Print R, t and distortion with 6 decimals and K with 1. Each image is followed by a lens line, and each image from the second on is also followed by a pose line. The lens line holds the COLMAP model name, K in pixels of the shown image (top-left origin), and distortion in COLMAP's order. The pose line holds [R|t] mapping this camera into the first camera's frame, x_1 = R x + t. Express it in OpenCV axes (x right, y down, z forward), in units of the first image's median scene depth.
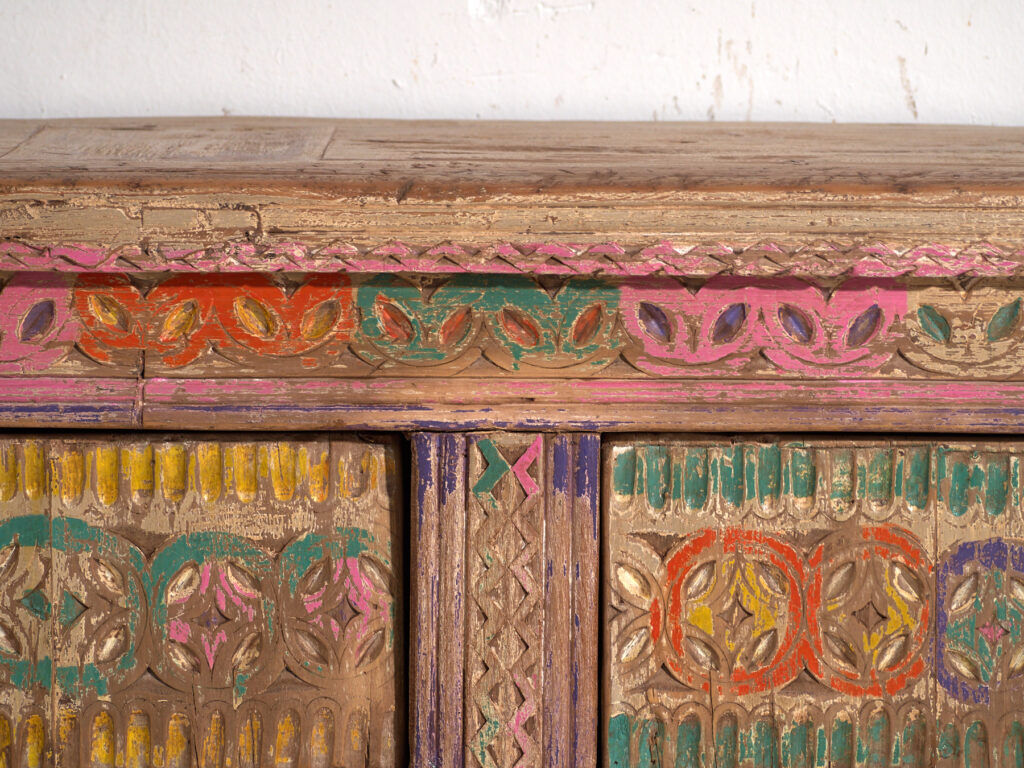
lens RADIAL K [[3282.3, 0, 567.8], [0, 3282.3, 347.2], [0, 0, 1]] dist [0.031509, 0.000000]
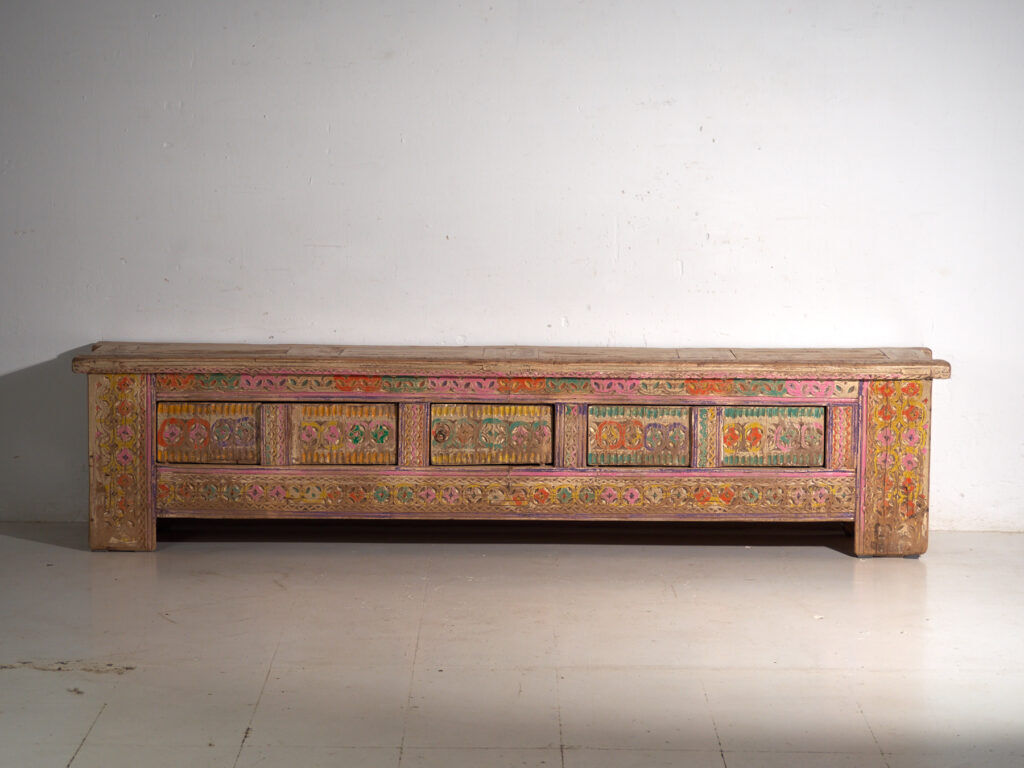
lens RADIAL K [[3282.3, 0, 508.8], [0, 3282.3, 389.8], [0, 0, 1]] dist [0.031509, 0.000000]
pose [[0.999821, 0.003738, -0.018564, -0.021301], [-0.003631, 0.999977, 0.005783, -0.032717], [0.018585, -0.005714, 0.999811, -4.828660]]
